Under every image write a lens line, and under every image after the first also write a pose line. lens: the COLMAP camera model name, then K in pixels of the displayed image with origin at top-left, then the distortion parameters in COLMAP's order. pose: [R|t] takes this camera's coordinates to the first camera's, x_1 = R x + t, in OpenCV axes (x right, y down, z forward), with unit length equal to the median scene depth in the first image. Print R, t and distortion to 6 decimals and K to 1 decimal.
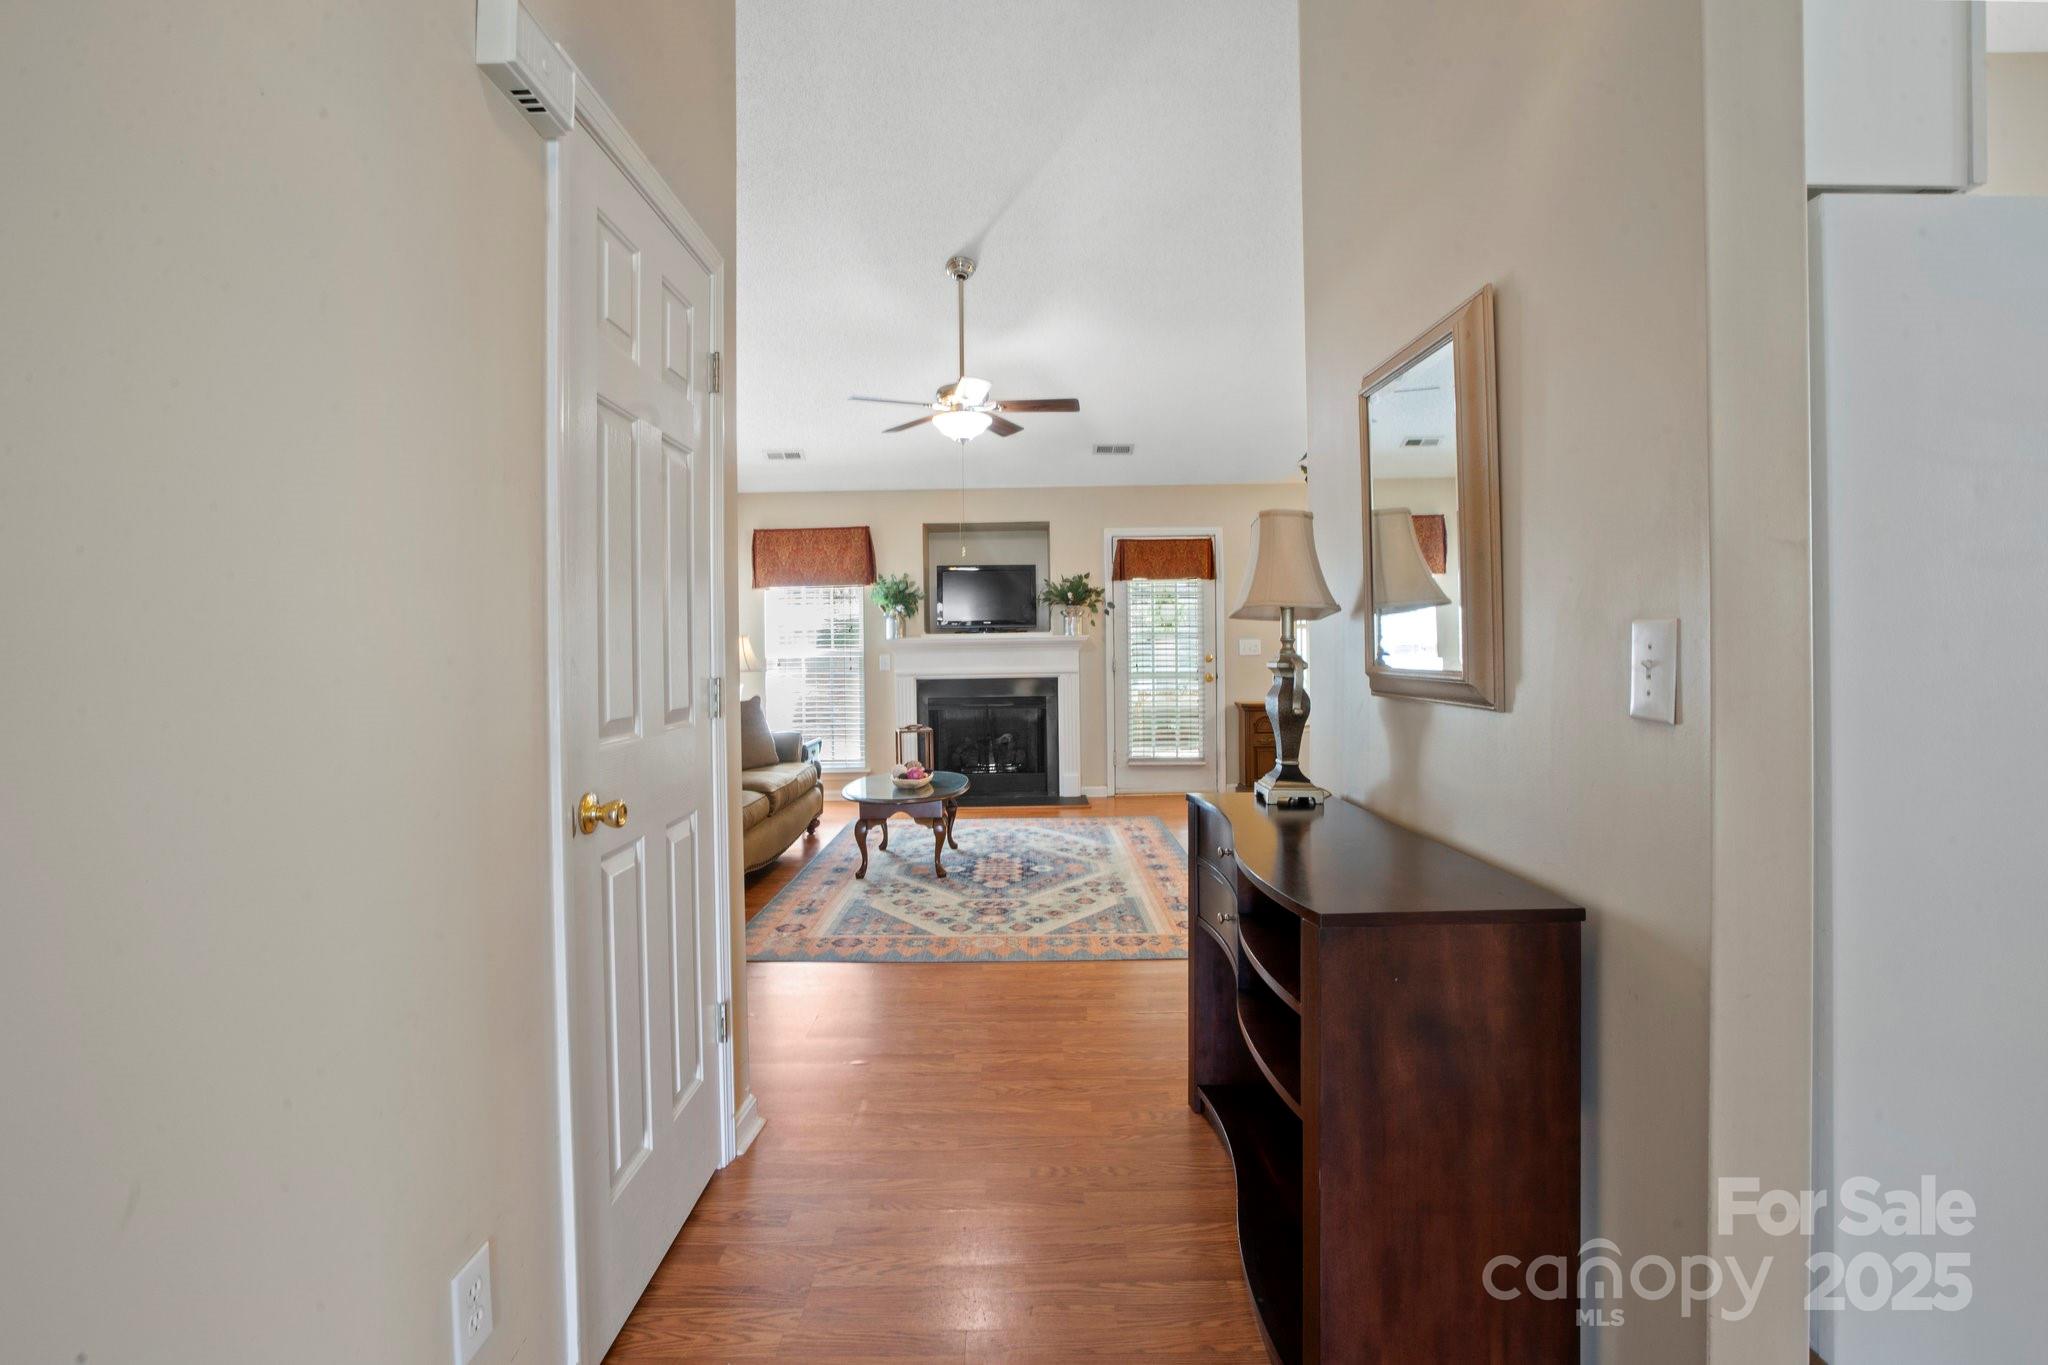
lens RADIAL K [[982.5, 0, 1007.8], [0, 982.5, 654.1], [0, 0, 1]] dist [-0.062282, 0.028267]
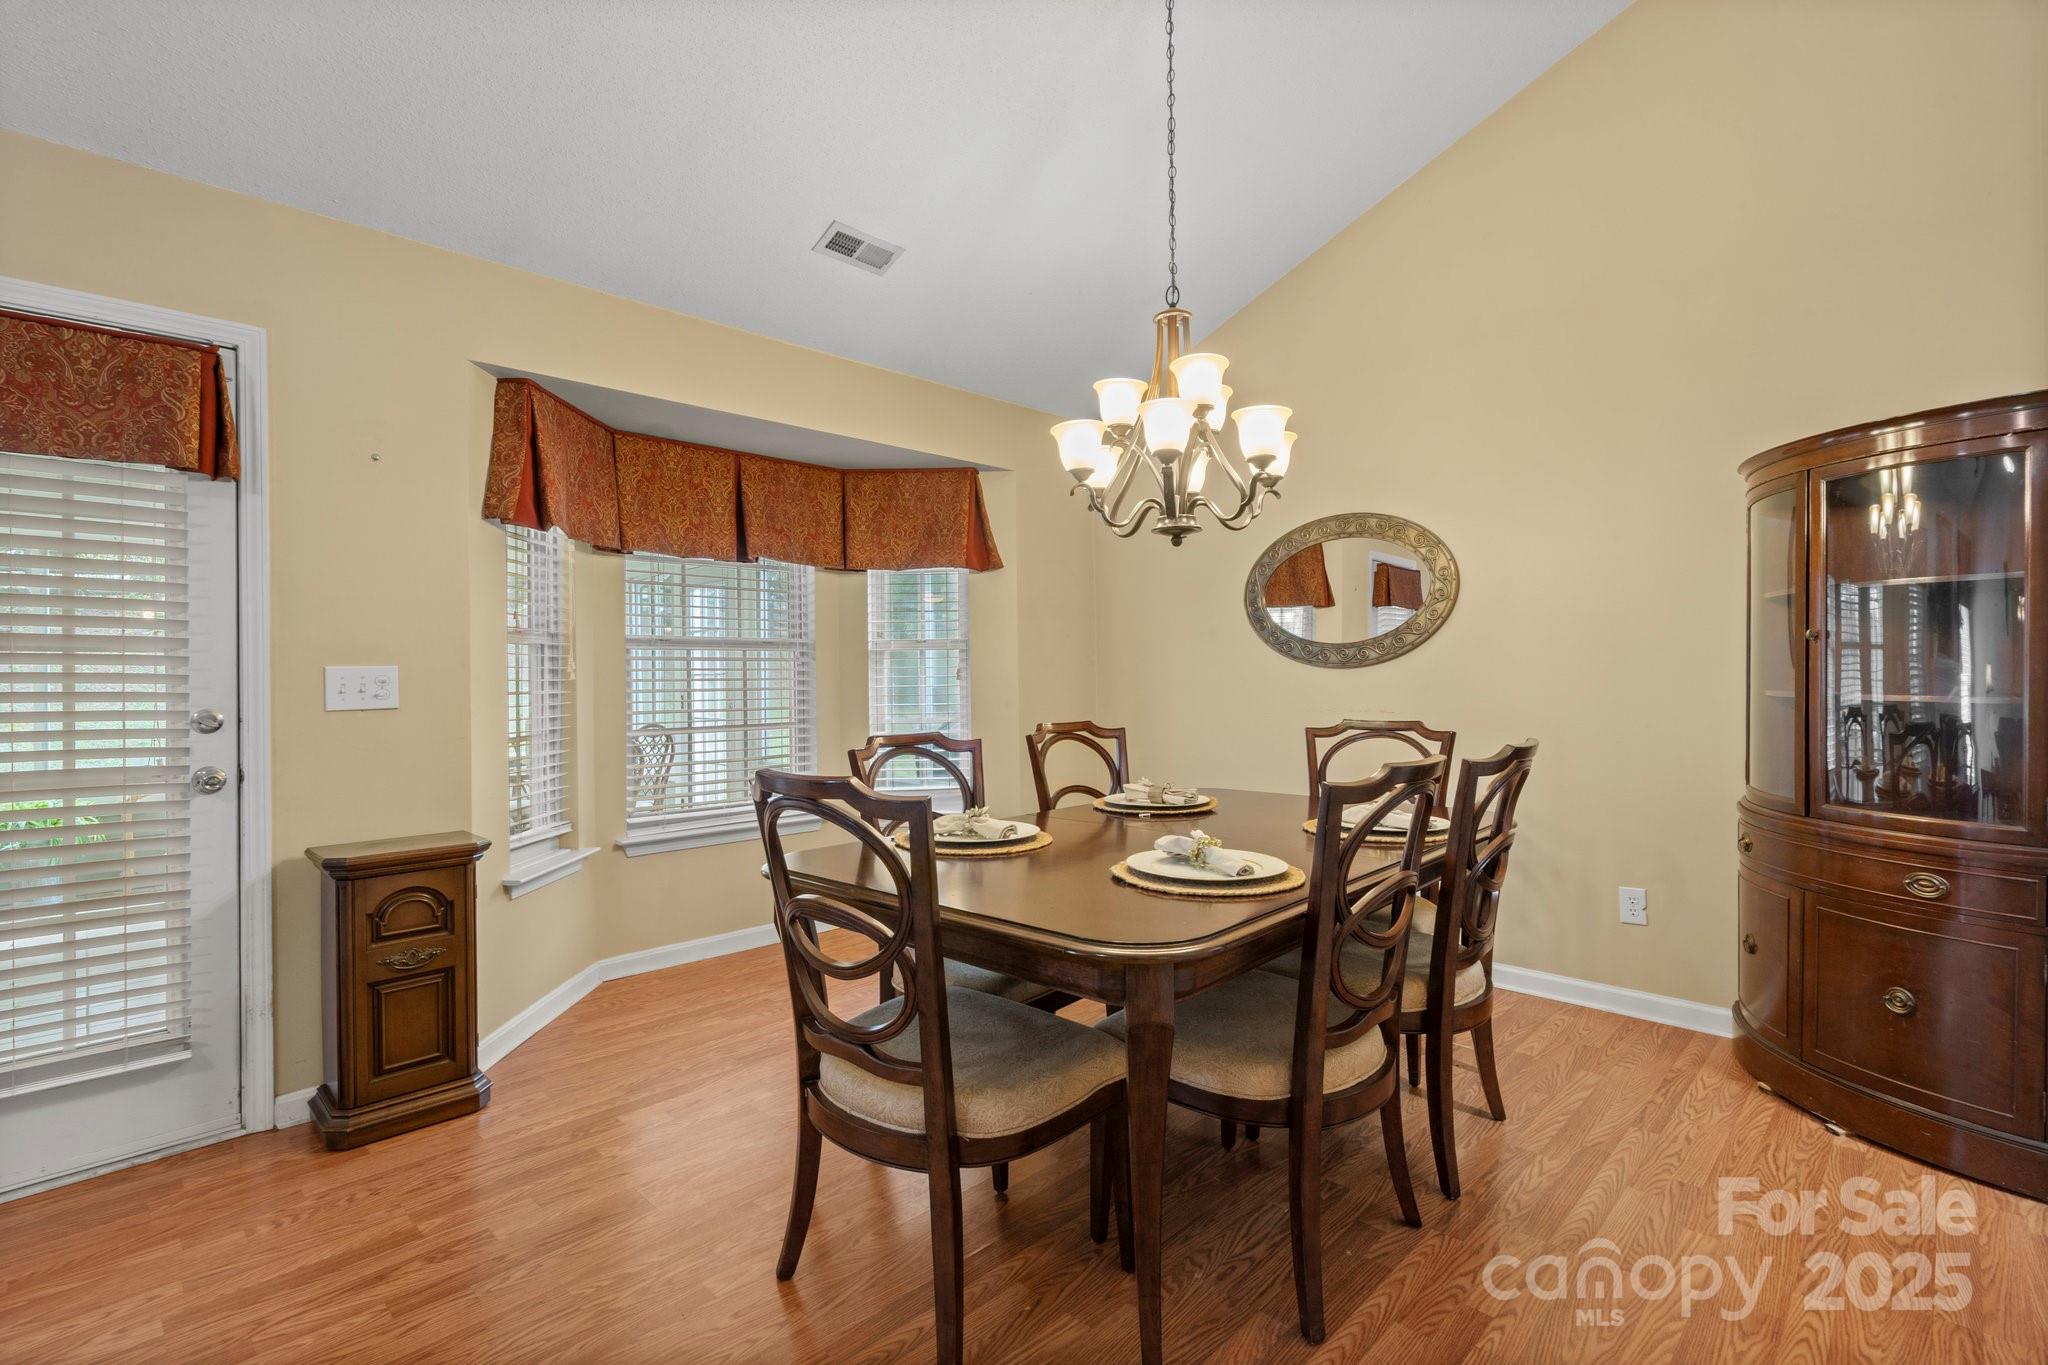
lens RADIAL K [[945.8, 0, 1023.6], [0, 945.8, 668.2], [0, 0, 1]] dist [-0.003574, 0.000384]
pose [[0.695328, 0.009875, 0.718625, 0.171127], [0.006752, 0.999772, -0.020271, -0.004904], [-0.718661, 0.018947, 0.695102, 0.598289]]
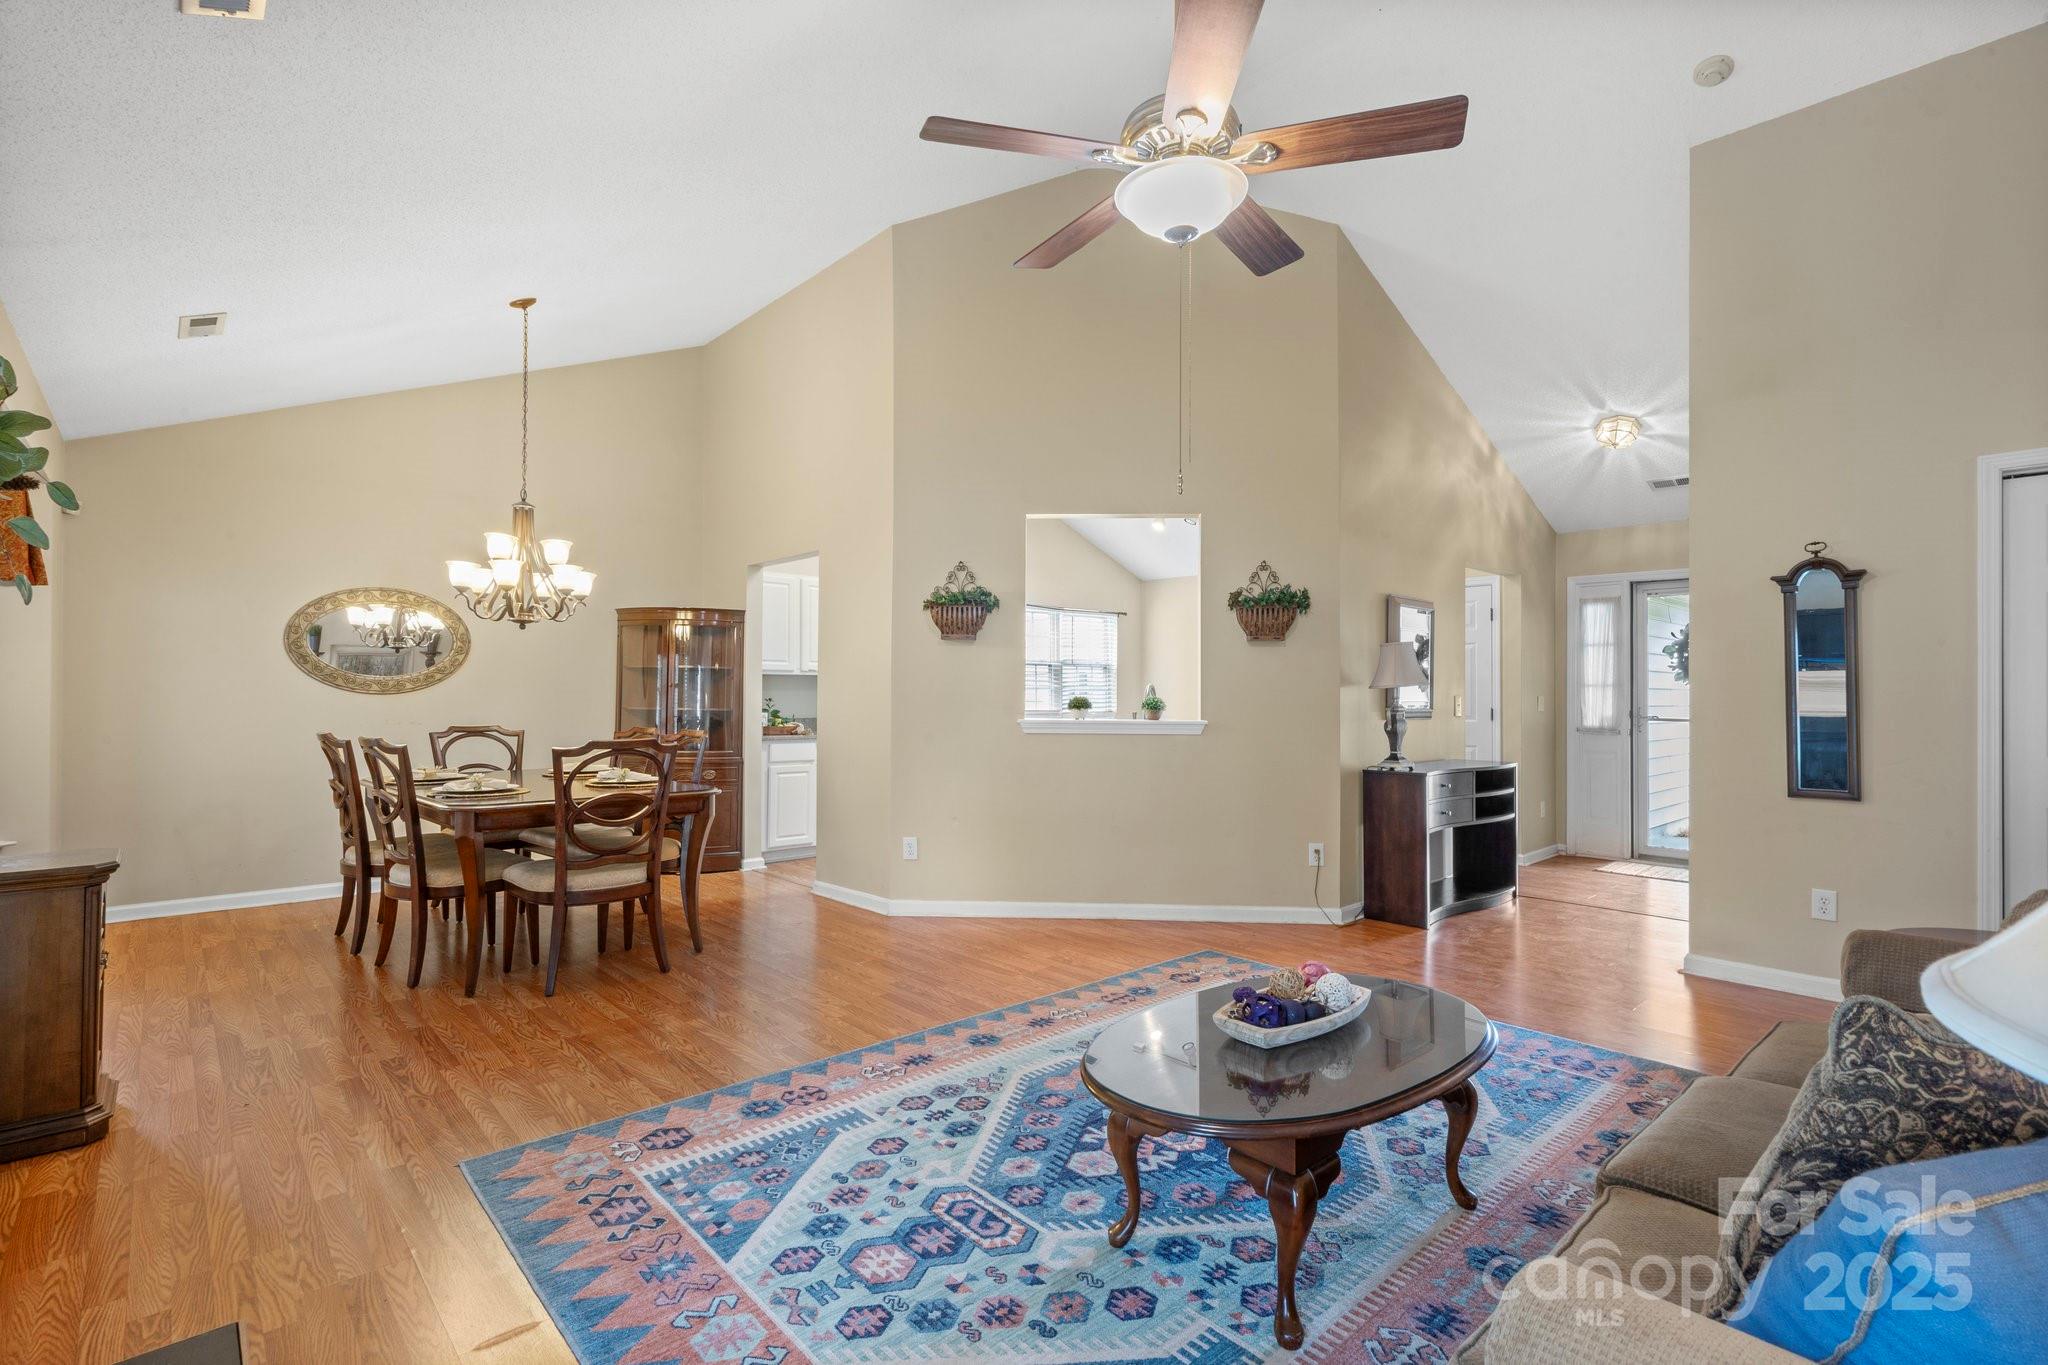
lens RADIAL K [[943.9, 0, 1016.2], [0, 943.9, 692.7], [0, 0, 1]] dist [0.000177, 0.000247]
pose [[-0.676683, 0.012651, 0.736166, -0.223386], [0.008375, 0.999920, -0.009486, -0.004260], [-0.736227, -0.000253, -0.676735, 0.967307]]
